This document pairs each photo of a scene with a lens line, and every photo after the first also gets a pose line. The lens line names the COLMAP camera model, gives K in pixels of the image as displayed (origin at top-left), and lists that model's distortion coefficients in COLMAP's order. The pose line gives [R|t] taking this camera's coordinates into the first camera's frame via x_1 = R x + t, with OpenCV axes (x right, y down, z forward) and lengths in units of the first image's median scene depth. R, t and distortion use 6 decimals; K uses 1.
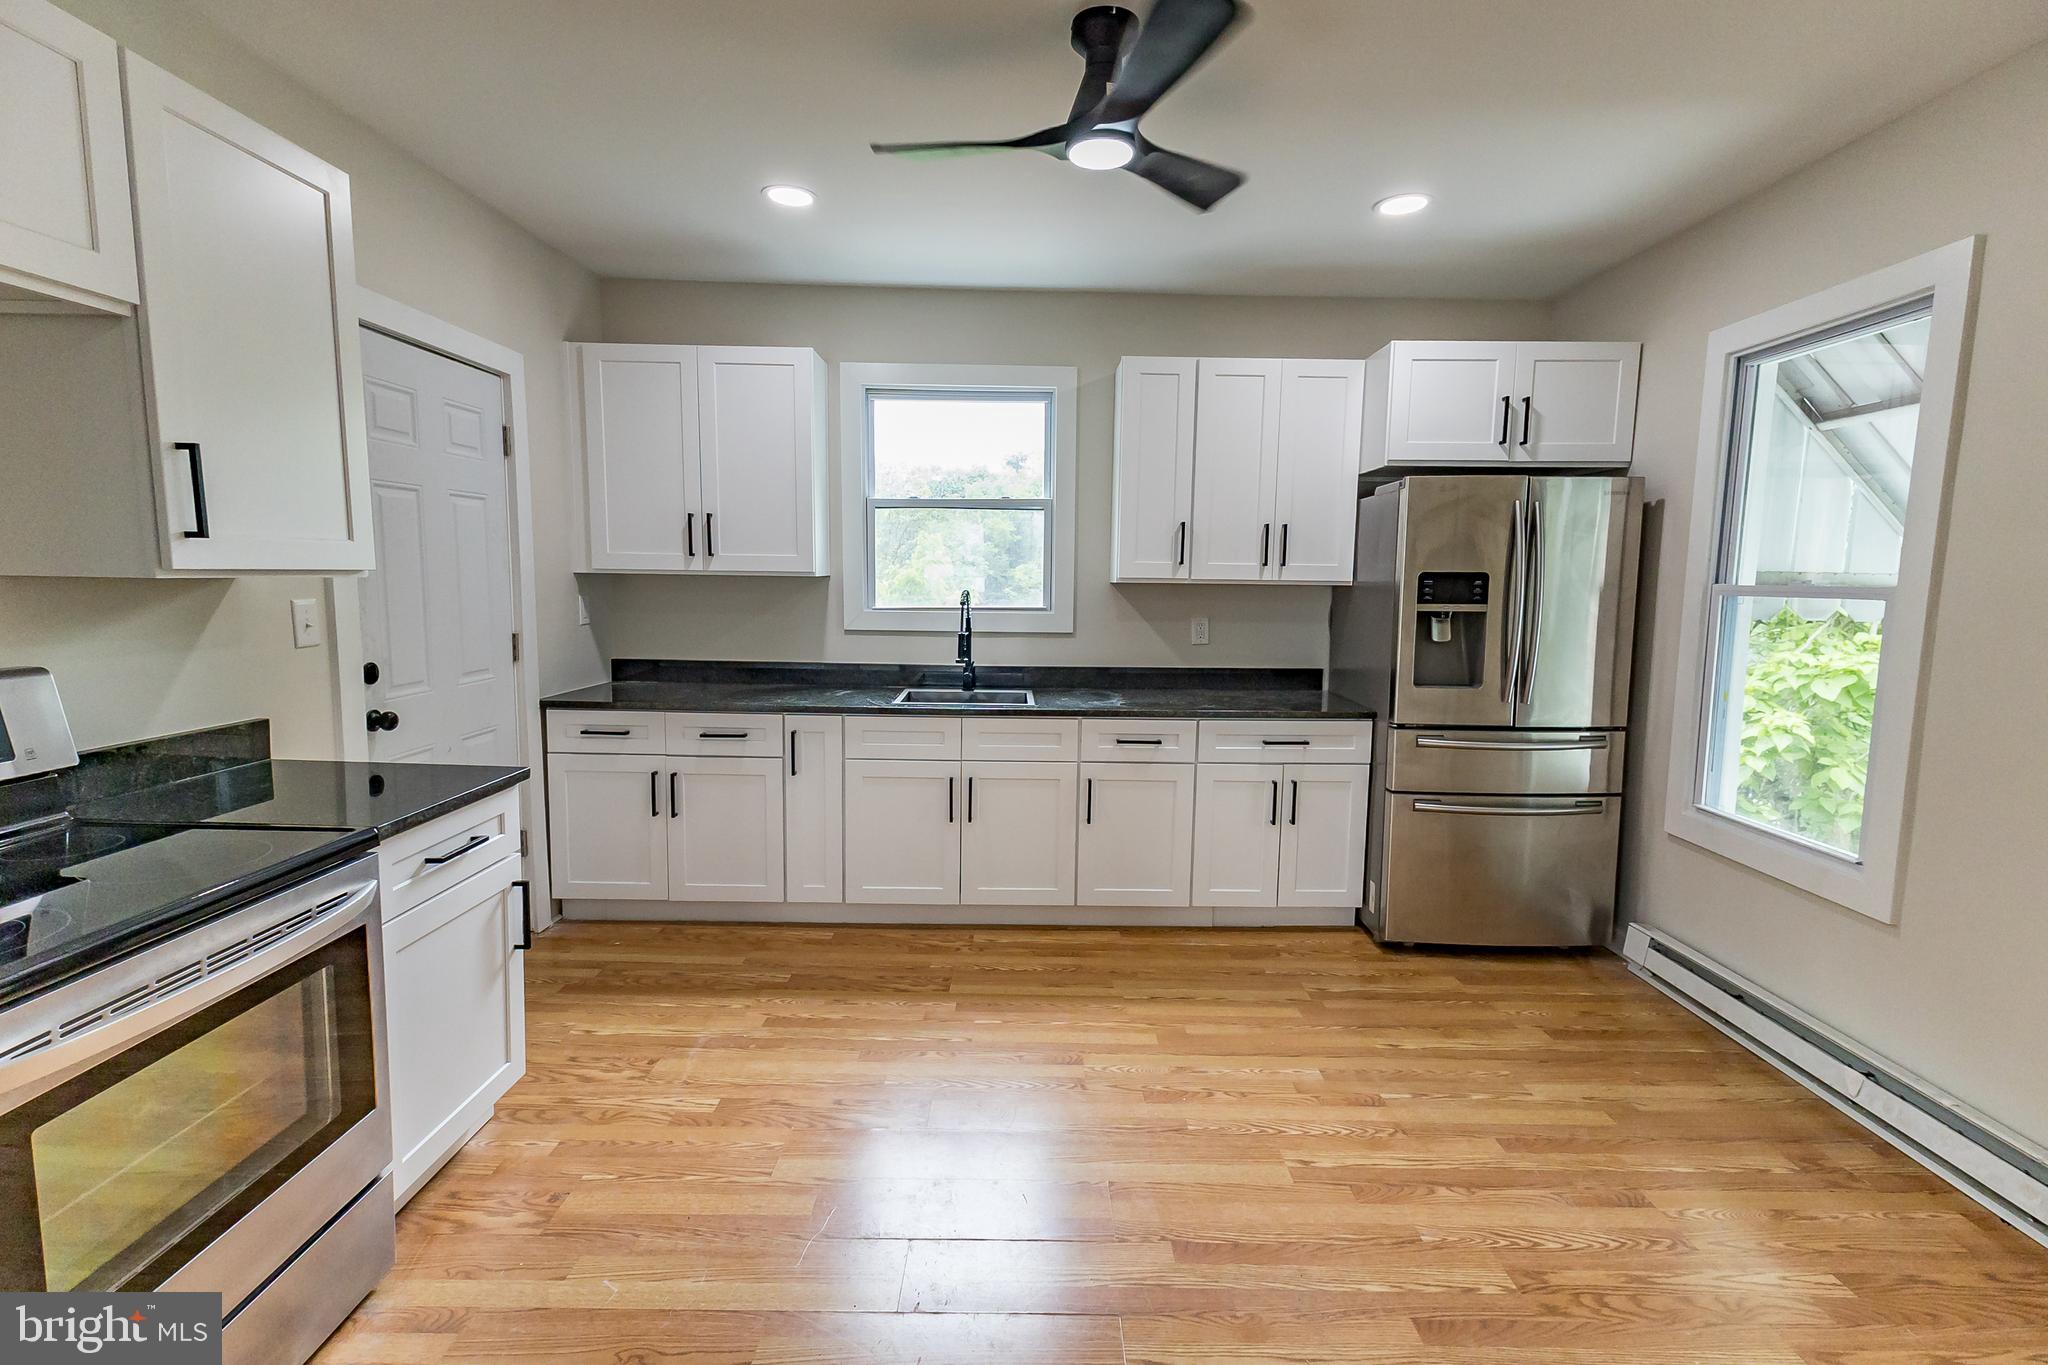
lens RADIAL K [[933.1, 0, 1025.5], [0, 933.1, 668.6], [0, 0, 1]] dist [0.010552, -0.006499]
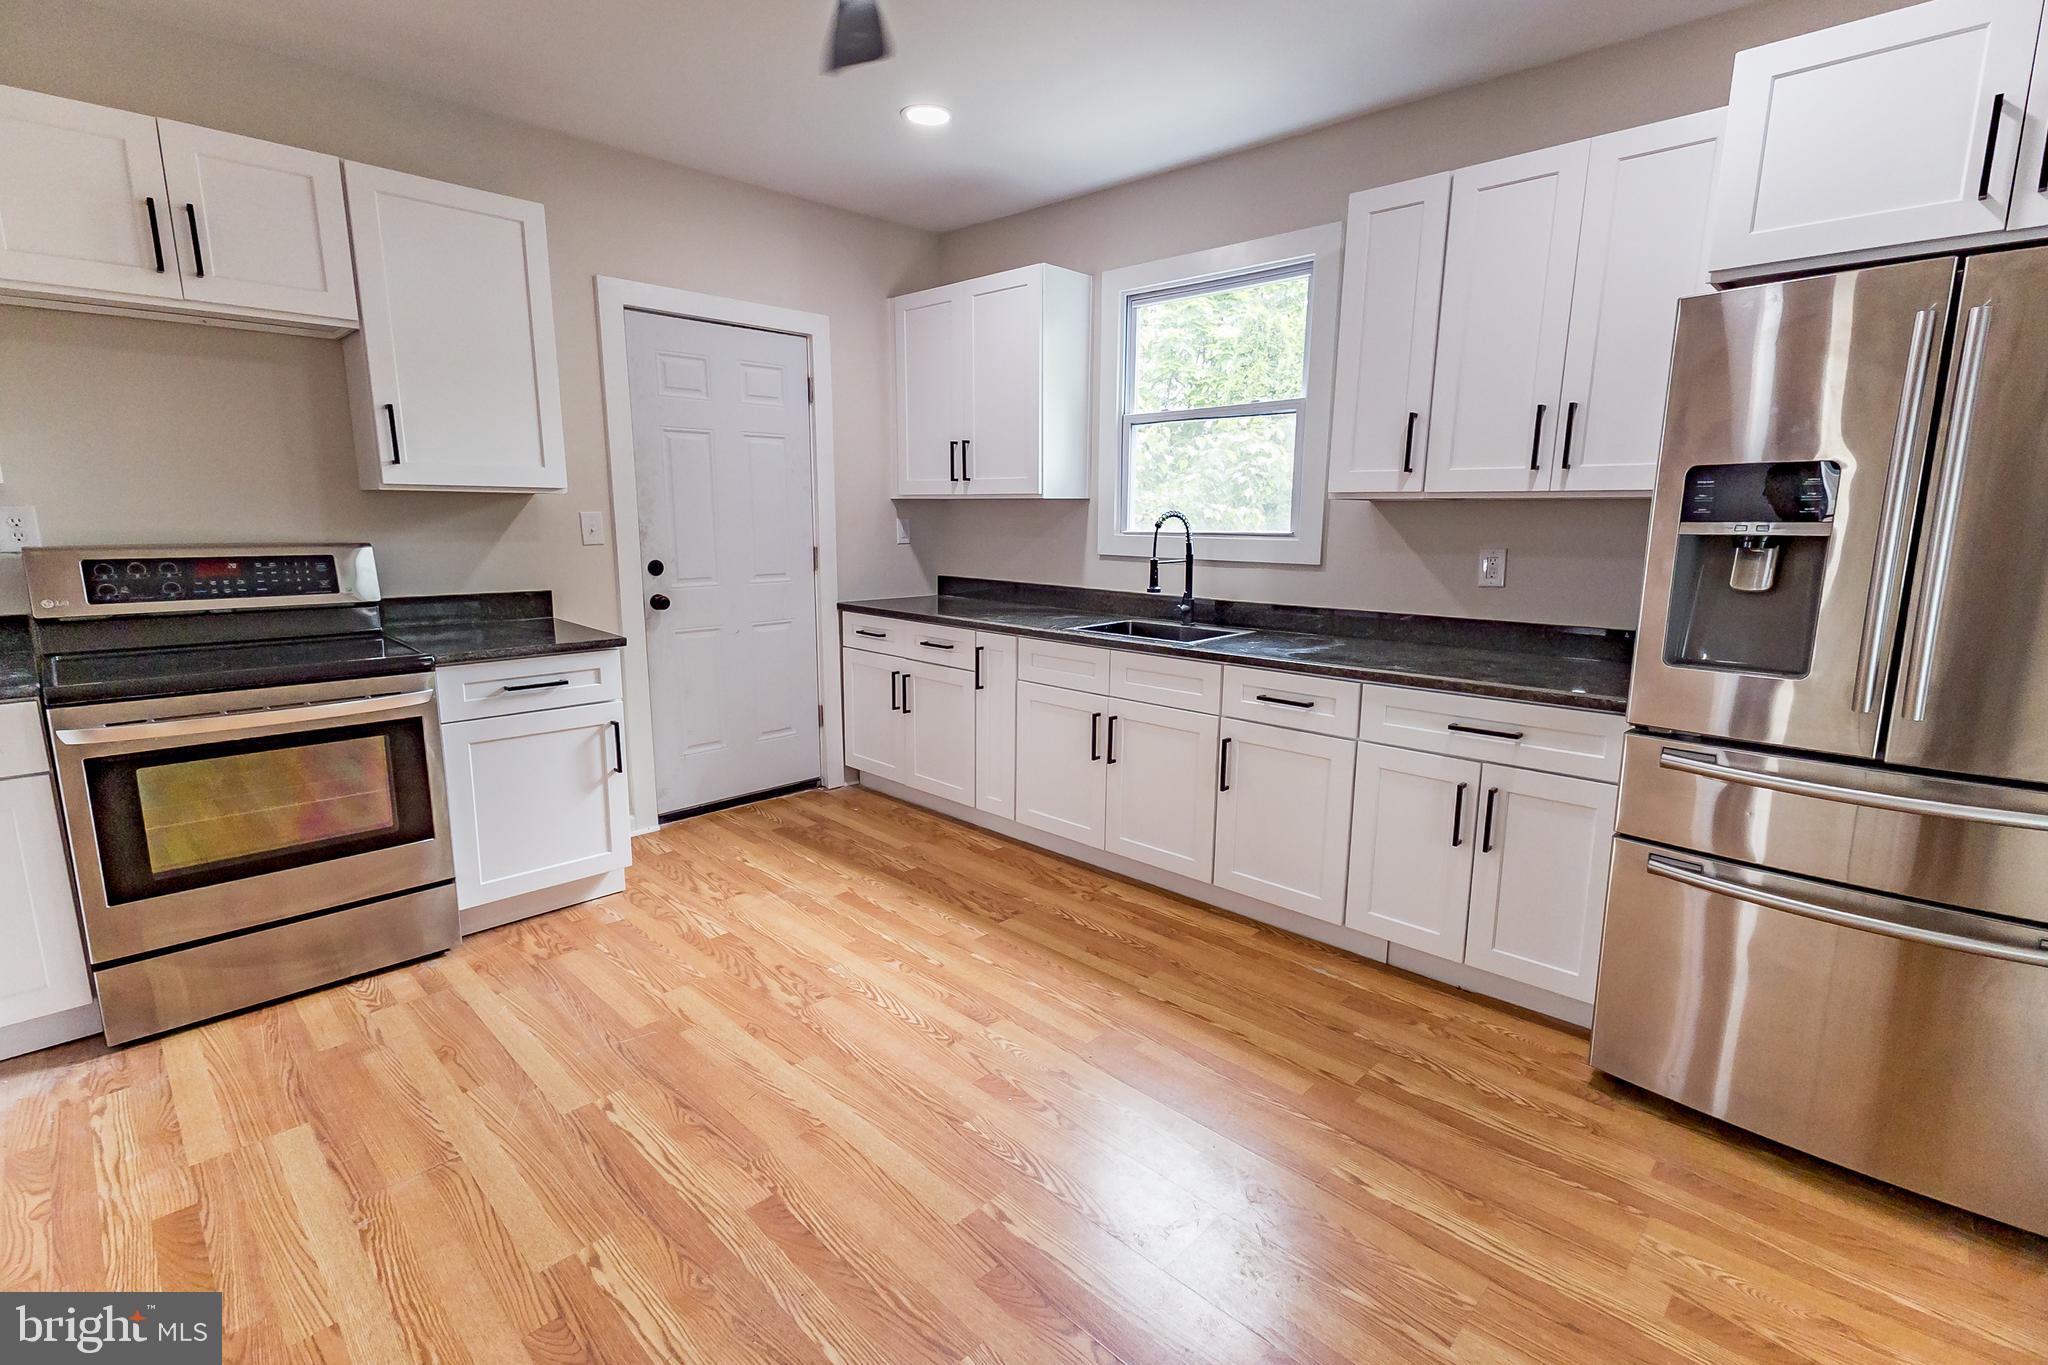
lens RADIAL K [[933.1, 0, 1028.5], [0, 933.1, 673.3], [0, 0, 1]] dist [0.010552, -0.006499]
pose [[0.717943, 0.110447, -0.687284, 0.520199], [-0.068202, 0.993743, 0.088451, 0.000115], [0.692753, -0.016629, 0.720984, 0.292404]]
